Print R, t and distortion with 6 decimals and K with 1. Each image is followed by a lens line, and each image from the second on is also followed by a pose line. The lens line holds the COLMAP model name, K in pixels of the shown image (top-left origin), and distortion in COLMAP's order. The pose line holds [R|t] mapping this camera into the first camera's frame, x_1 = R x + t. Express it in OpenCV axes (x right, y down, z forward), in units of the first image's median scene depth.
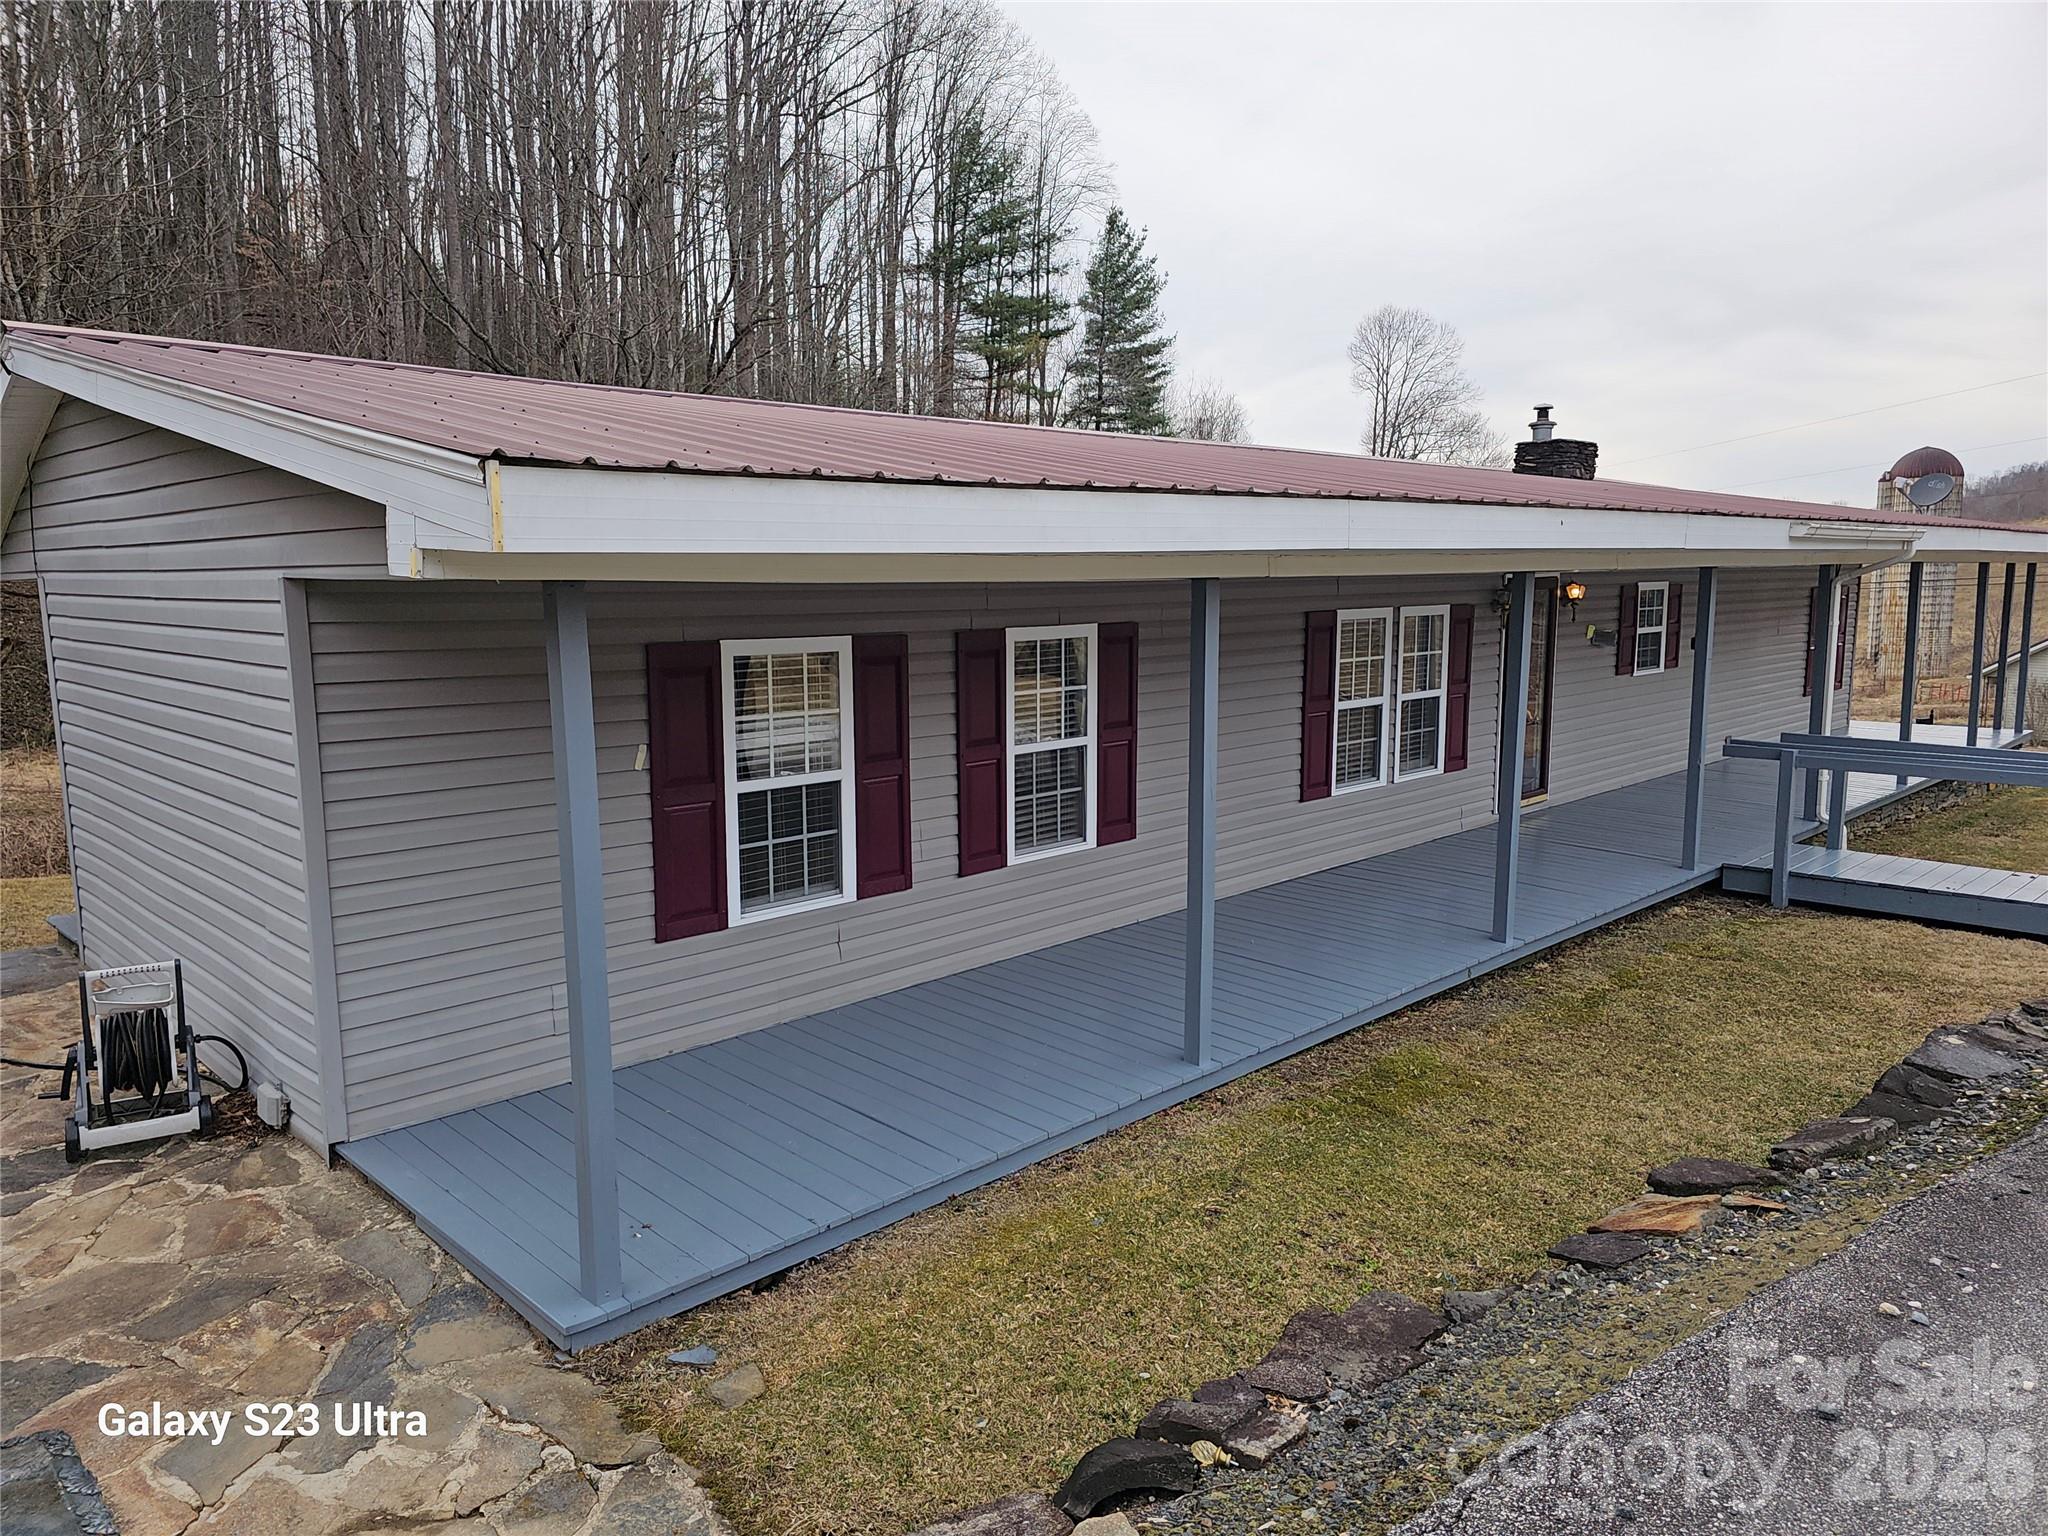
lens RADIAL K [[1379.9, 0, 991.9], [0, 1379.9, 769.8], [0, 0, 1]] dist [0.069284, -0.064863]
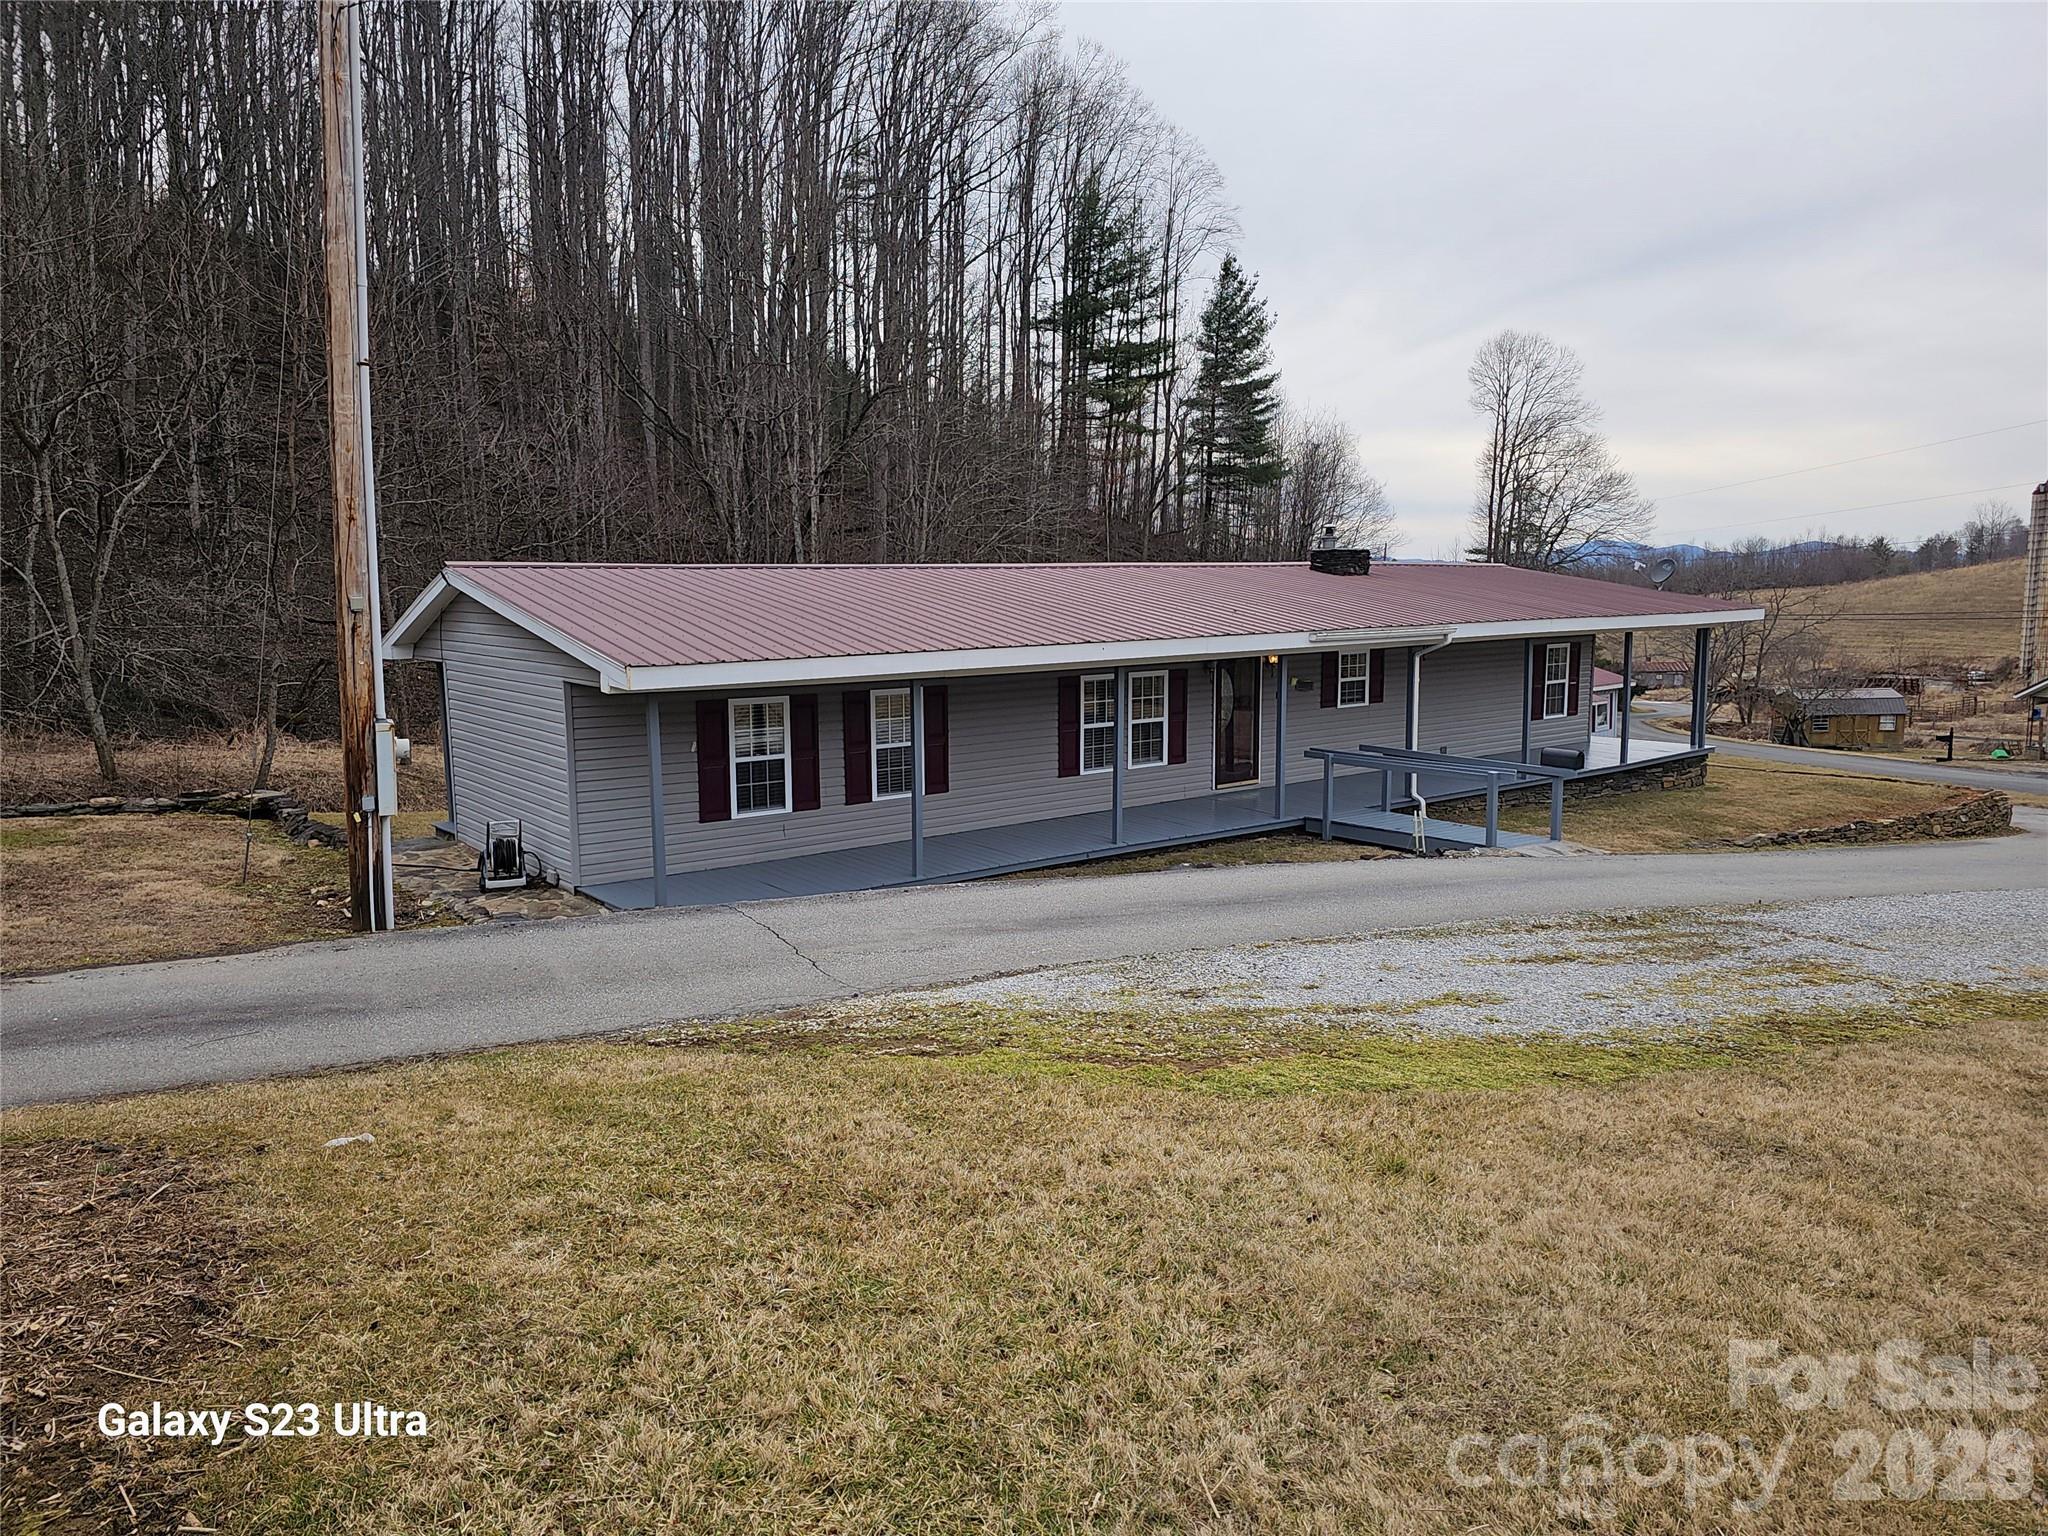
lens RADIAL K [[1379.9, 0, 991.9], [0, 1379.9, 769.8], [0, 0, 1]] dist [0.069284, -0.064863]
pose [[0.992625, 0.016966, -0.120036, 0.045108], [-0.017116, 0.999853, -0.000213, 0.001838], [0.120015, 0.002266, 0.992769, -0.109376]]
